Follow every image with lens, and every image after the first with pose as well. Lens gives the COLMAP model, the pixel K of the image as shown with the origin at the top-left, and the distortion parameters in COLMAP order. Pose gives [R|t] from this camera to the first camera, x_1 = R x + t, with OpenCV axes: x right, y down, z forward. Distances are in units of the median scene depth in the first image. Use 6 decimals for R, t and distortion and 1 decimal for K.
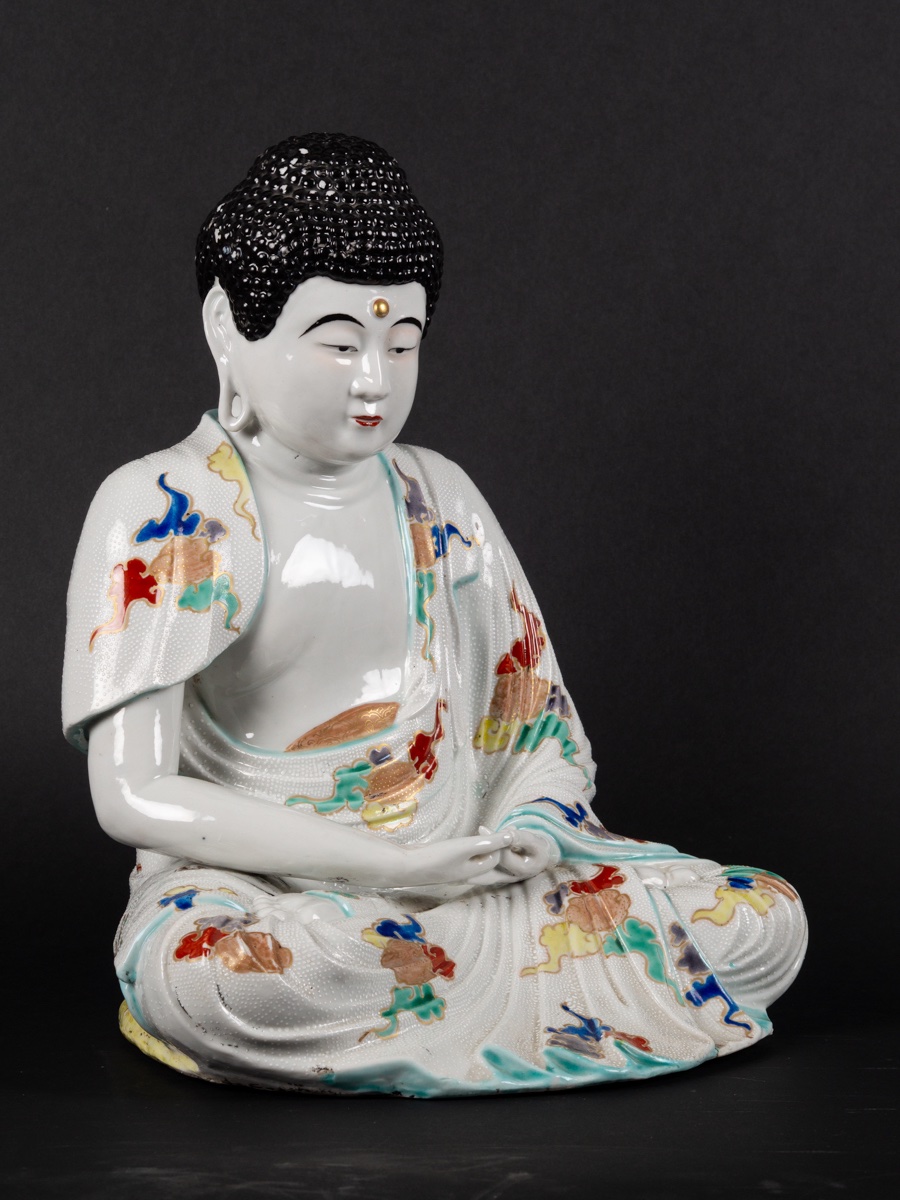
lens RADIAL K [[3333.3, 0, 444.4], [0, 3333.3, 605.0], [0, 0, 1]] dist [-0.038394, 0.000000]
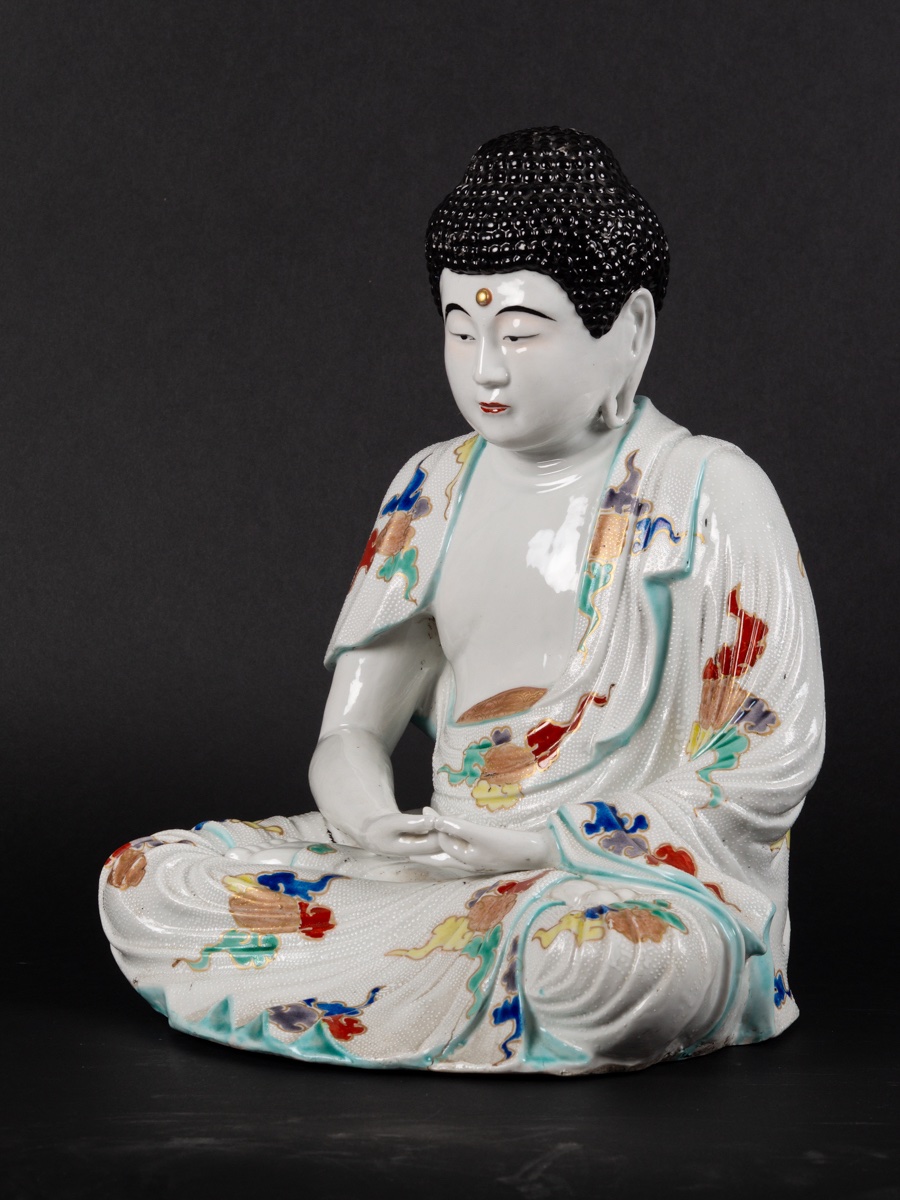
lens RADIAL K [[3333.3, 0, 445.1], [0, 3333.3, 590.6], [0, 0, 1]] dist [-0.038394, 0.000000]
pose [[0.337139, 0.062272, -0.939393, 0.937251], [-0.073922, 0.996480, 0.039527, -0.038649], [0.938548, 0.056116, 0.340555, 0.641710]]
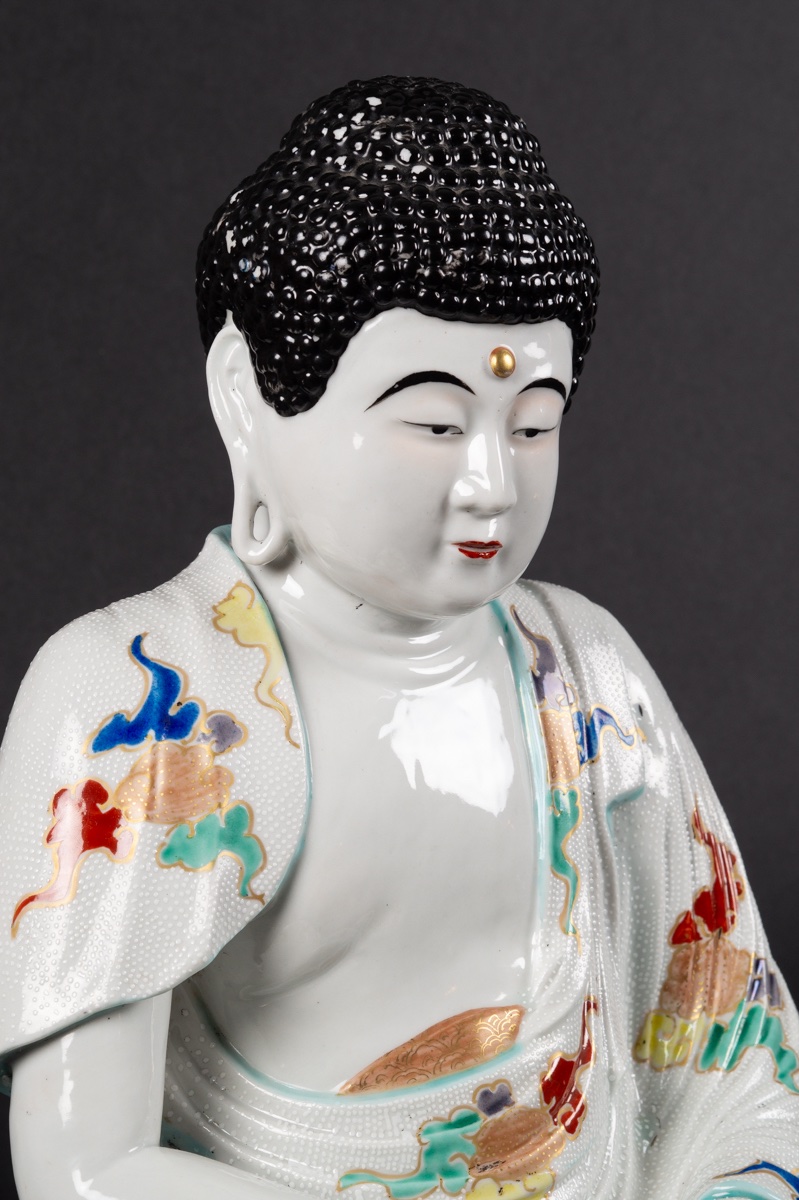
lens RADIAL K [[2958.8, 0, 400.6], [0, 2958.8, 610.0], [0, 0, 1]] dist [-0.021876, 0.000000]
pose [[0.999881, 0.004227, -0.014833, -0.029105], [-0.004383, 0.999935, -0.010510, -0.038614], [0.014787, 0.010574, 0.999835, 0.465319]]
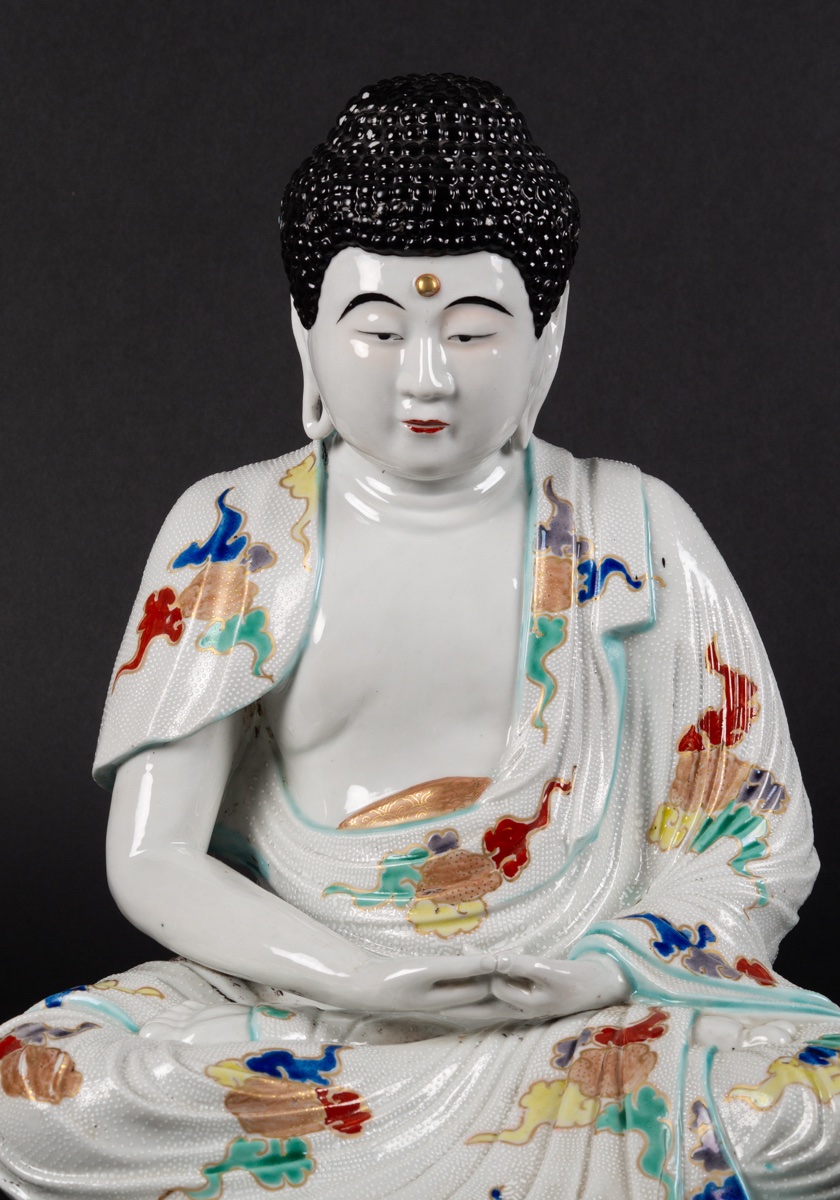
lens RADIAL K [[3030.0, 0, 424.1], [0, 3030.0, 600.4], [0, 0, 1]] dist [0.010292, 0.000000]
pose [[0.821167, 0.034781, -0.569627, 0.395698], [-0.039696, 0.999205, 0.003785, -0.015994], [0.569306, 0.019504, 0.821894, 0.399369]]
